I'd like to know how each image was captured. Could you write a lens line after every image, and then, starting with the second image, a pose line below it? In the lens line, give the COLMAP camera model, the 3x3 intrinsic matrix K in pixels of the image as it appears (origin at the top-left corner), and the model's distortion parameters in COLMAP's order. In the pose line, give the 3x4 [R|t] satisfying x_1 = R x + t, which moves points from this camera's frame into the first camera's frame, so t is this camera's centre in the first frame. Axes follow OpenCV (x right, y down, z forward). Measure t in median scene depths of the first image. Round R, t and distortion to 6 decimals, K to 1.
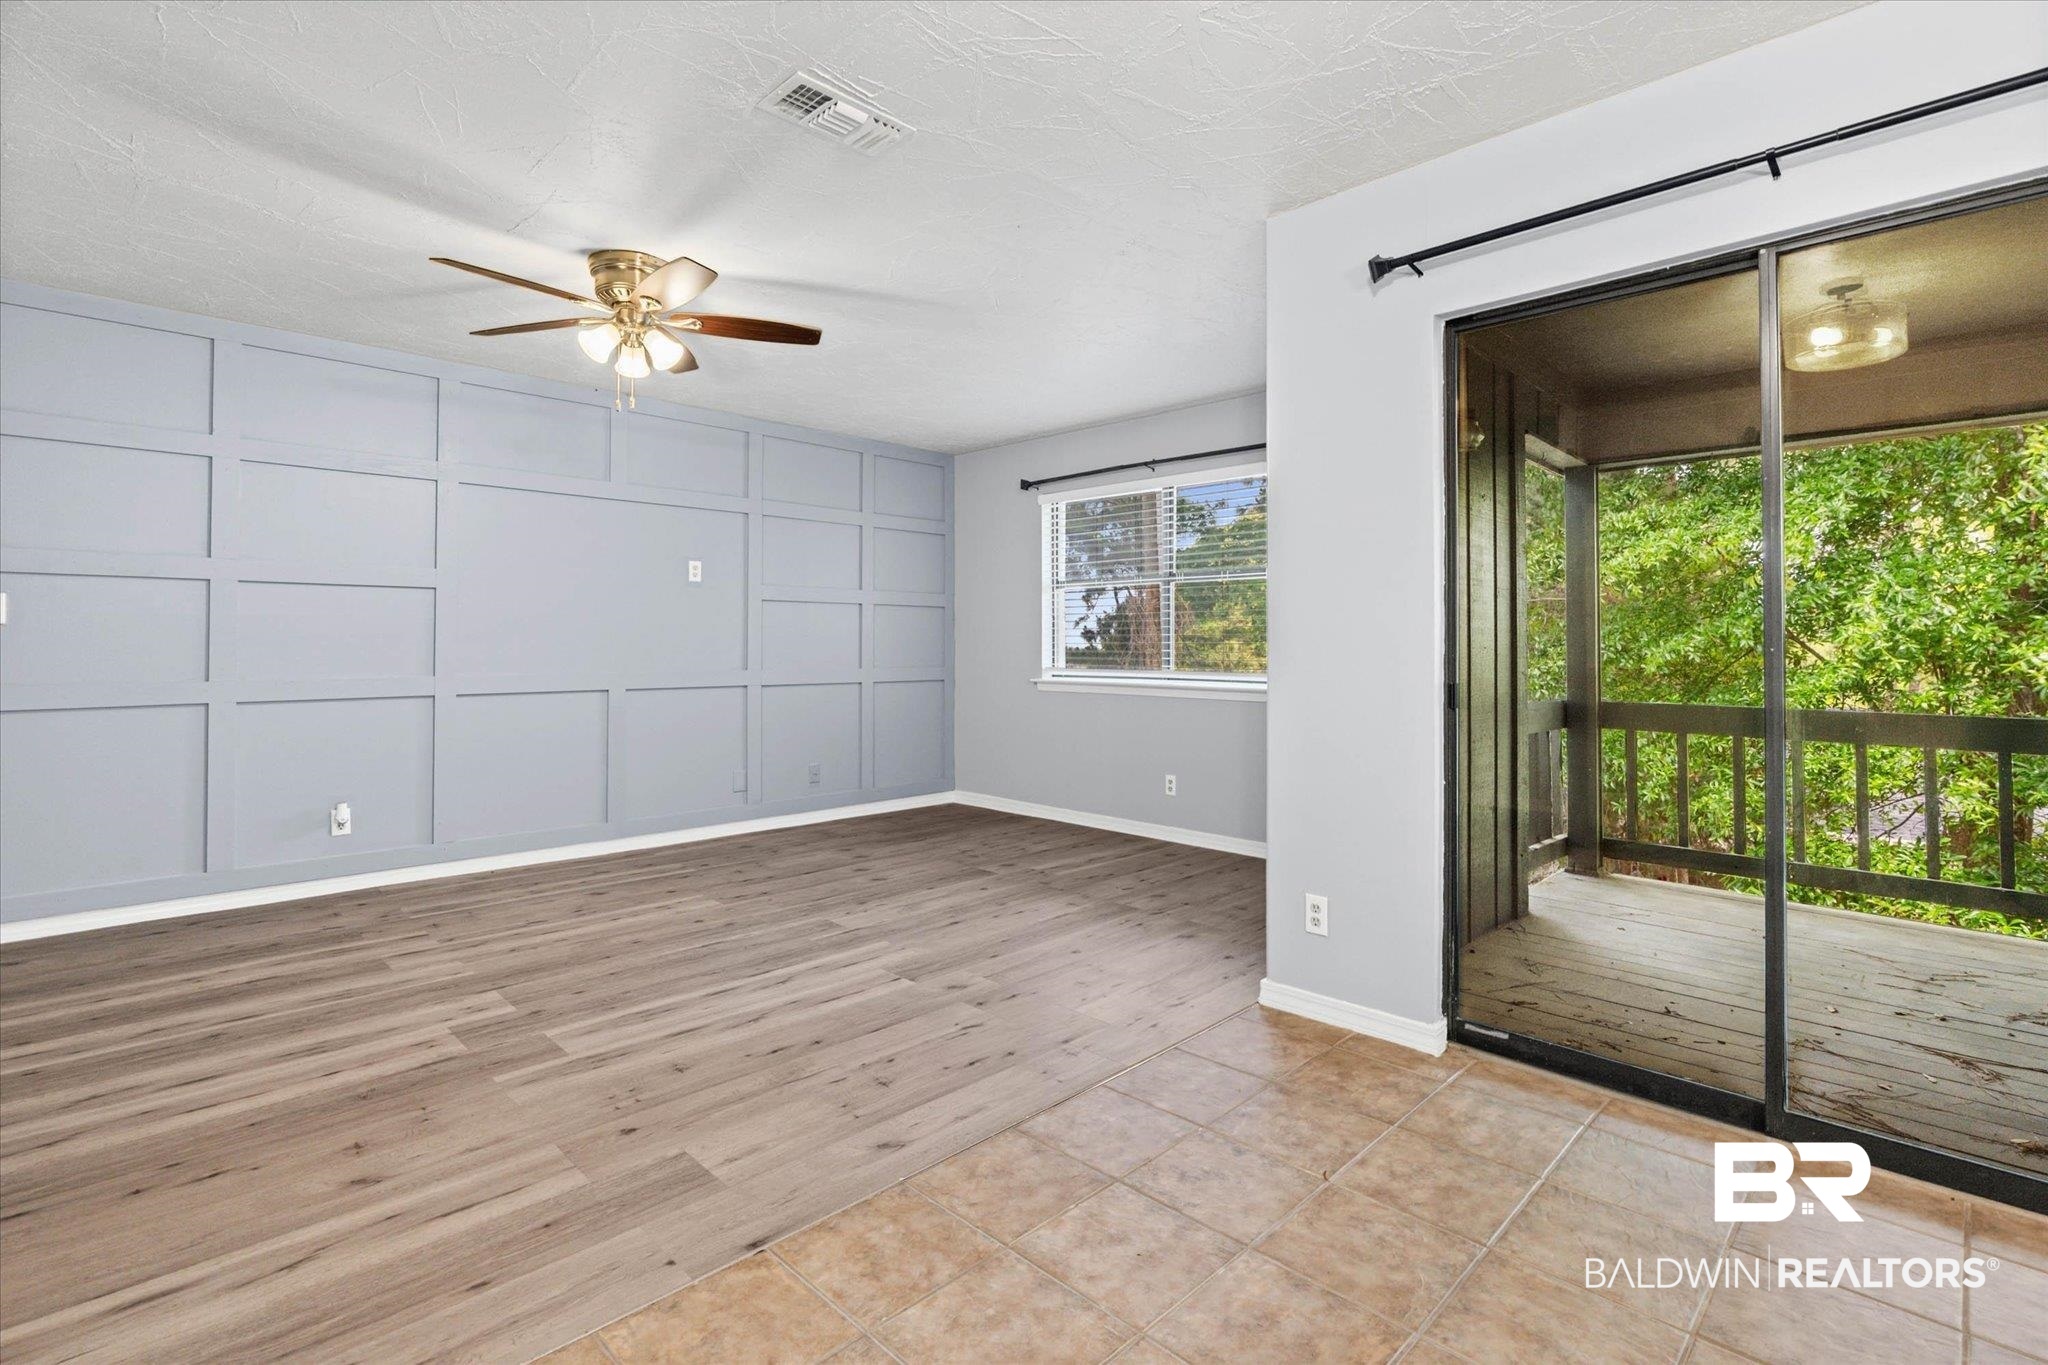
lens RADIAL K [[954.7, 0, 1018.9], [0, 954.7, 635.0], [0, 0, 1]] dist [-0.003552, 0.000215]
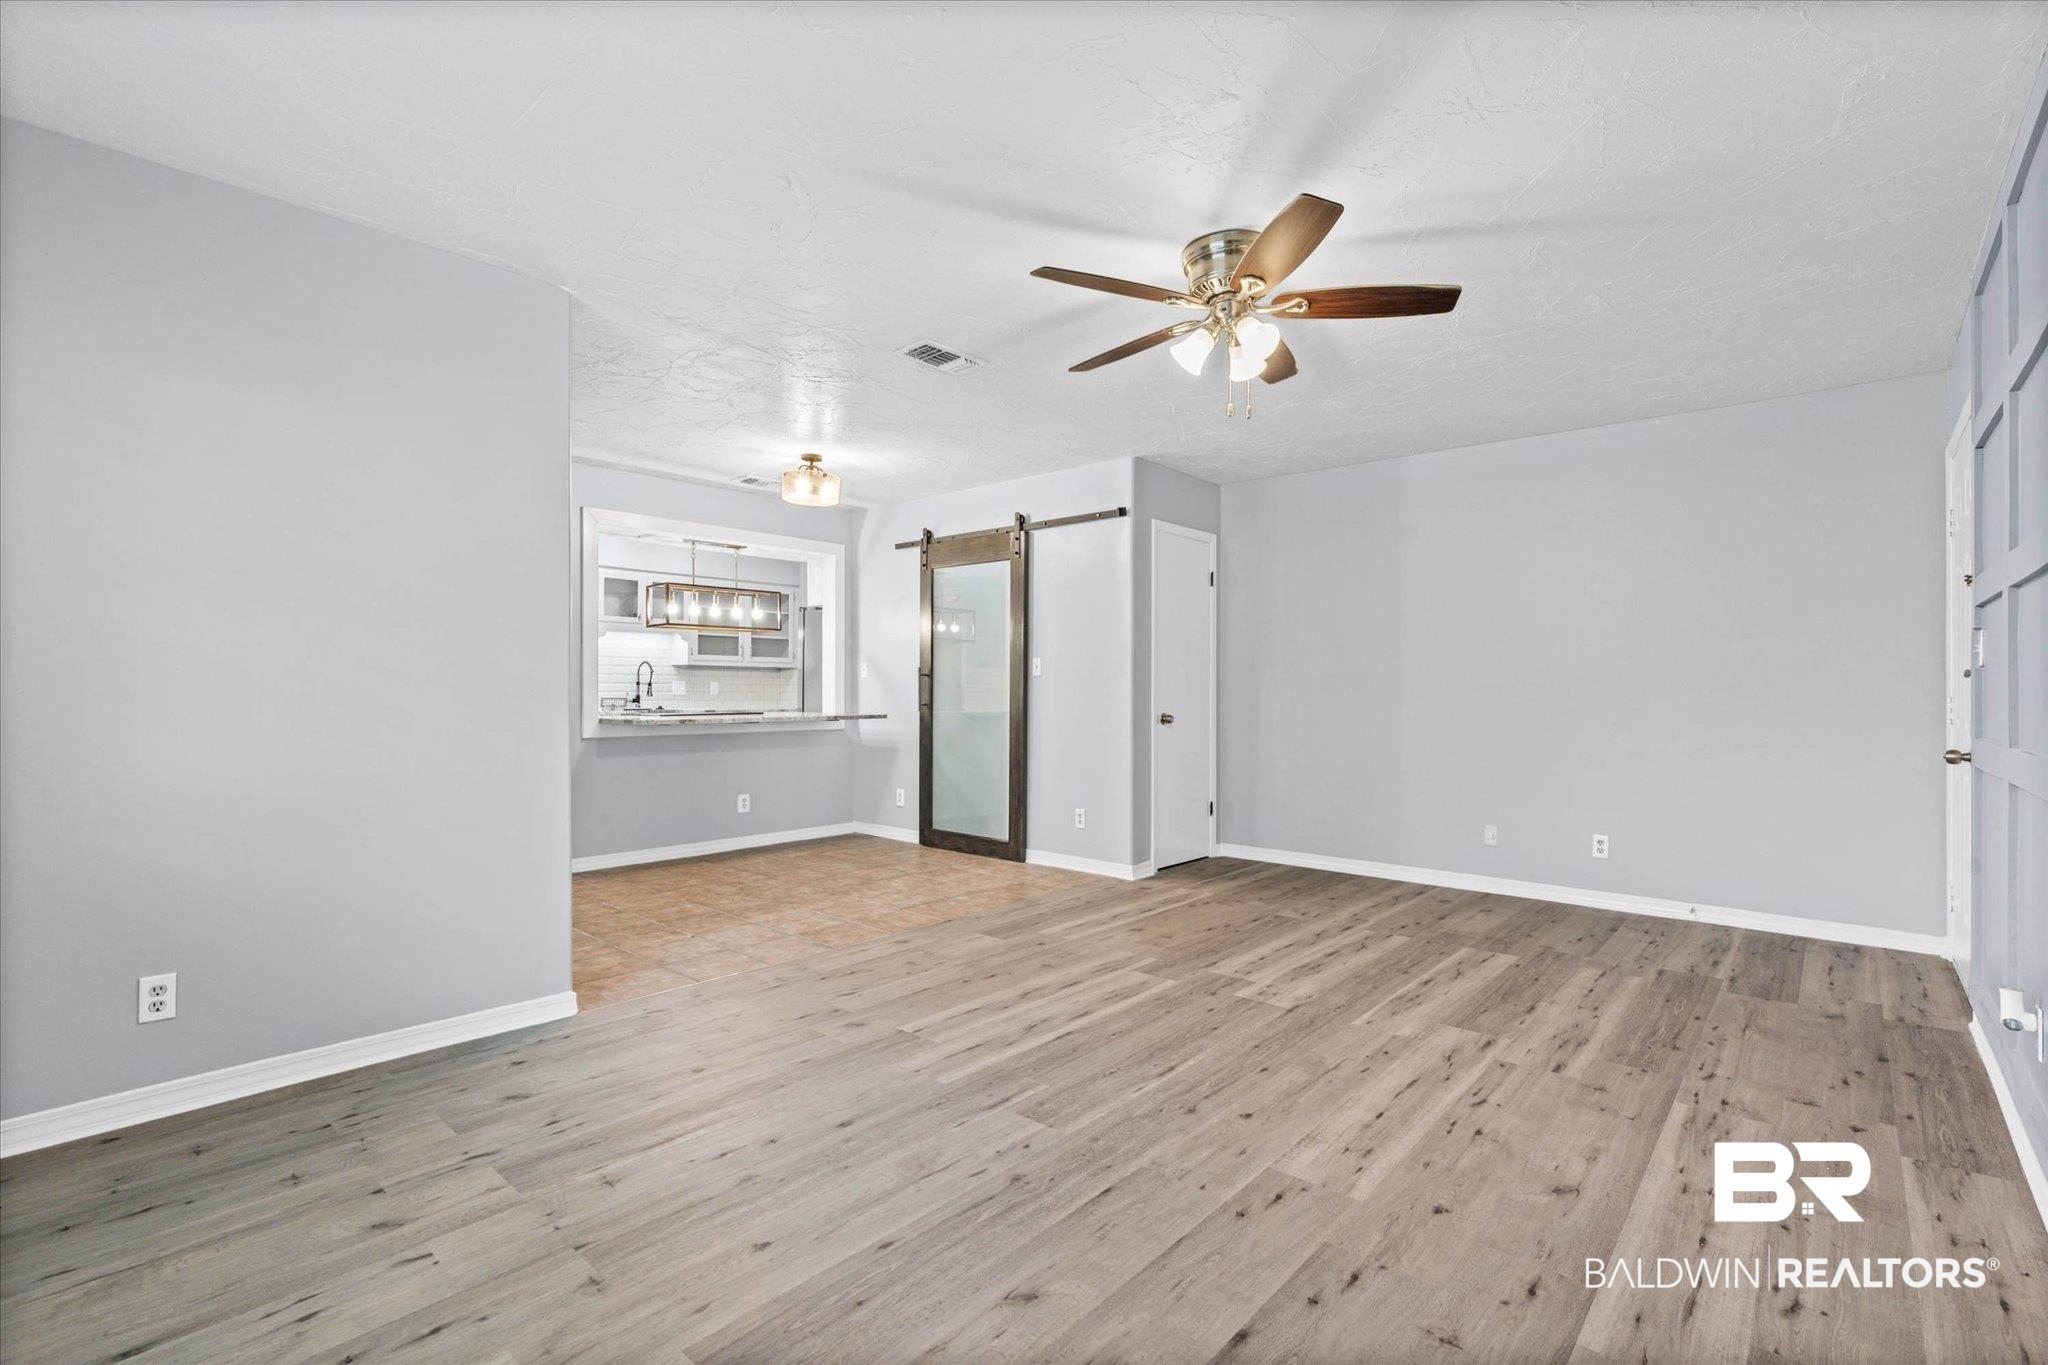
lens RADIAL K [[936.8, 0, 1033.7], [0, 936.8, 708.3], [0, 0, 1]] dist [-0.005995, -0.000137]
pose [[-0.997291, -0.002983, -0.073500, -0.171644], [-0.003660, 0.999952, 0.009078, 0.023200], [0.073470, 0.009323, -0.997254, 1.914653]]
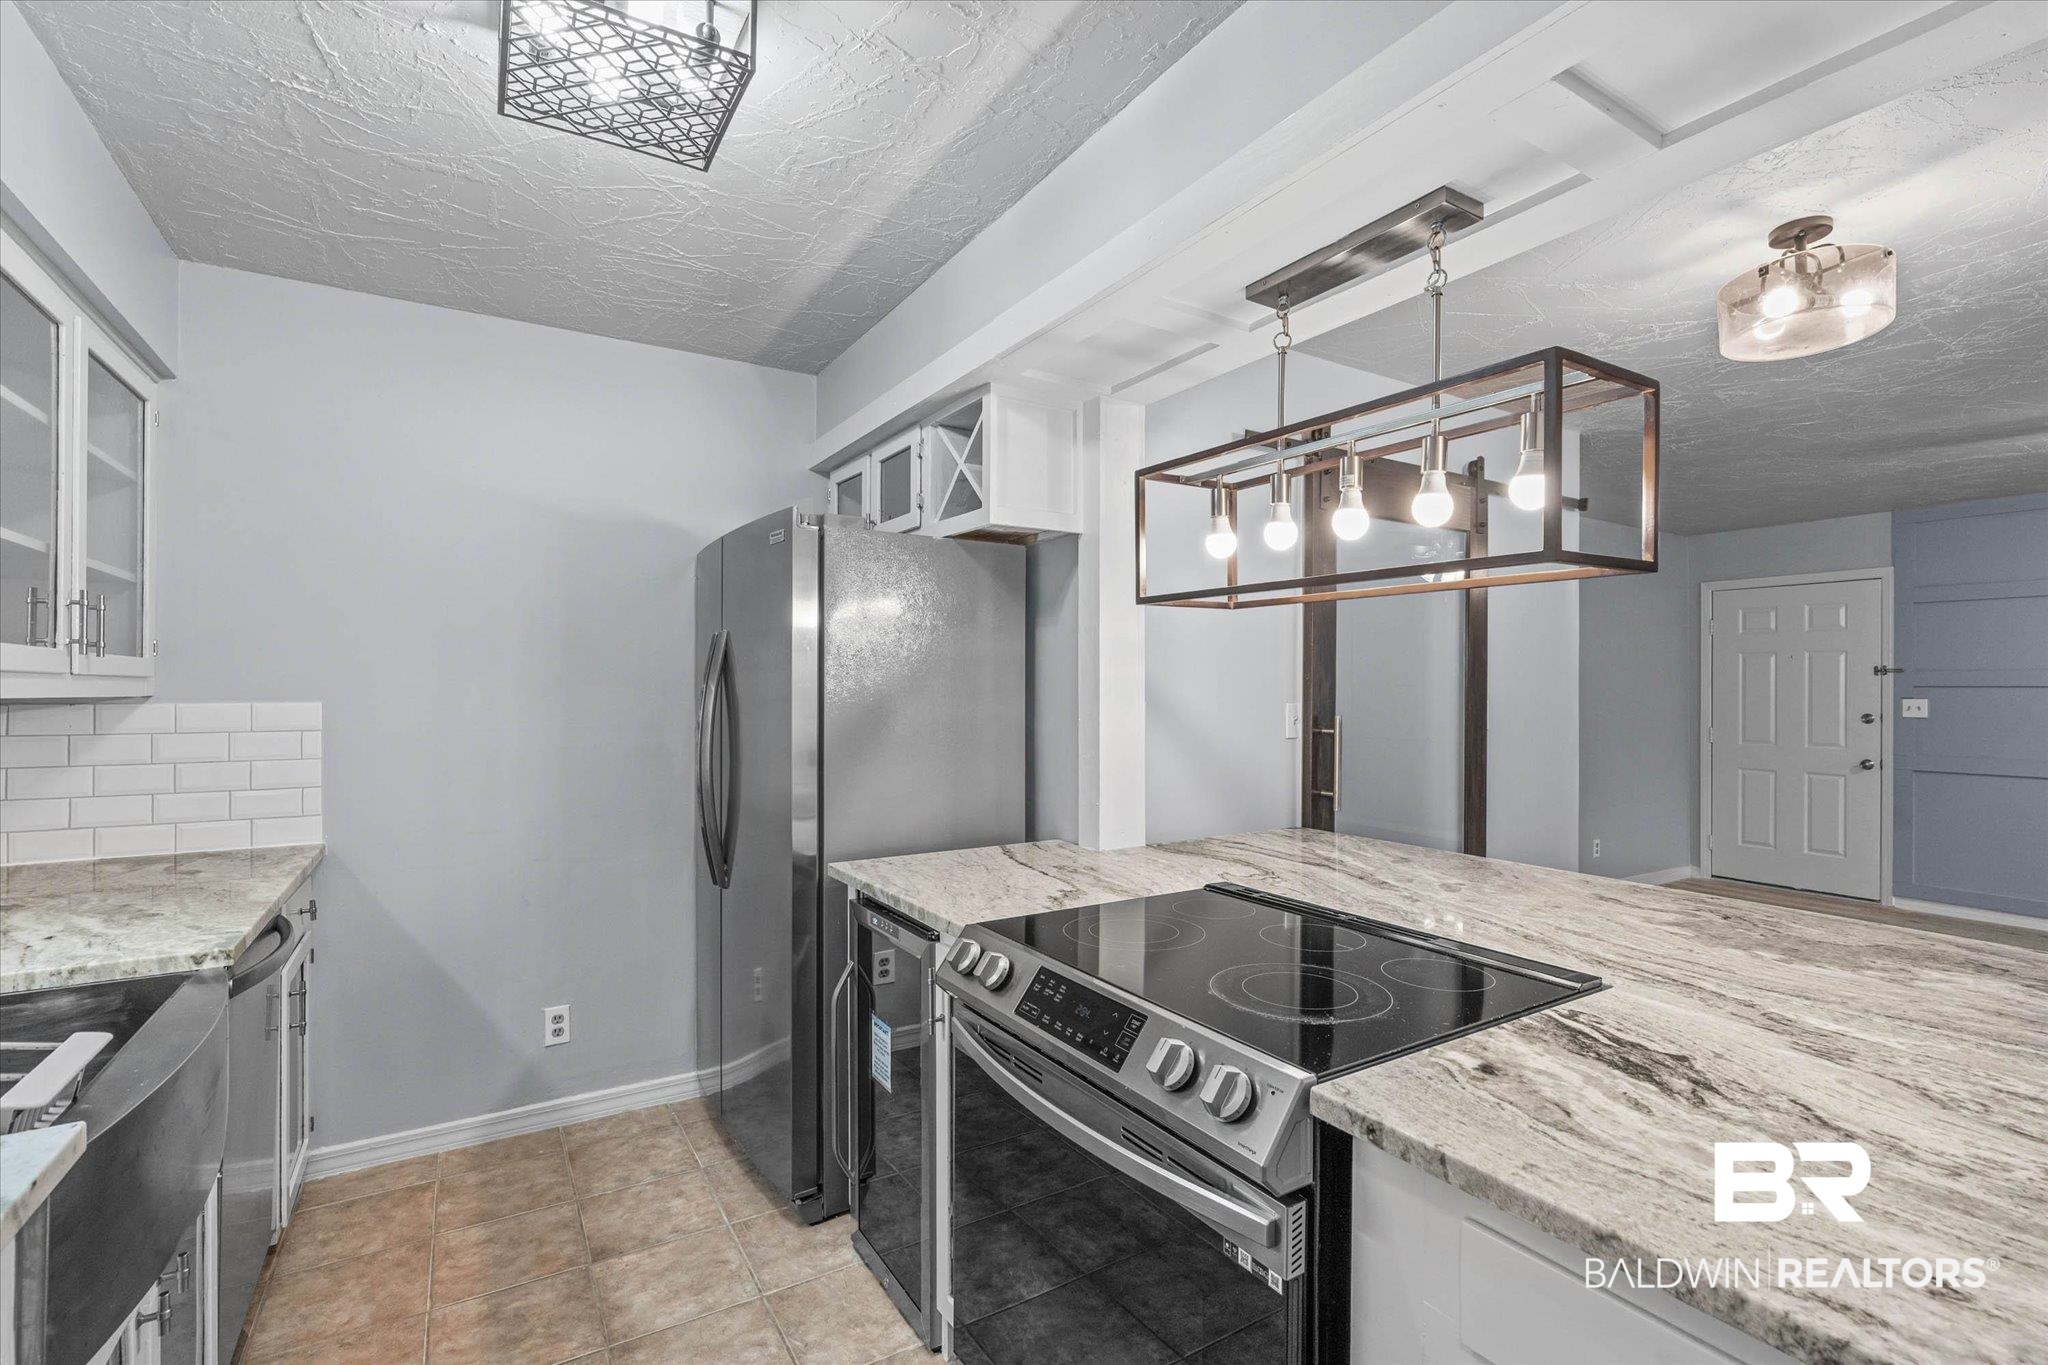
lens RADIAL K [[923.1, 0, 1019.5], [0, 923.1, 685.5], [0, 0, 1]] dist [-0.003473, -0.000128]
pose [[-0.227835, -0.004590, -0.973689, 0.869270], [0.006002, 0.999963, -0.006118, -0.070372], [0.973681, -0.007238, -0.227799, -0.160894]]
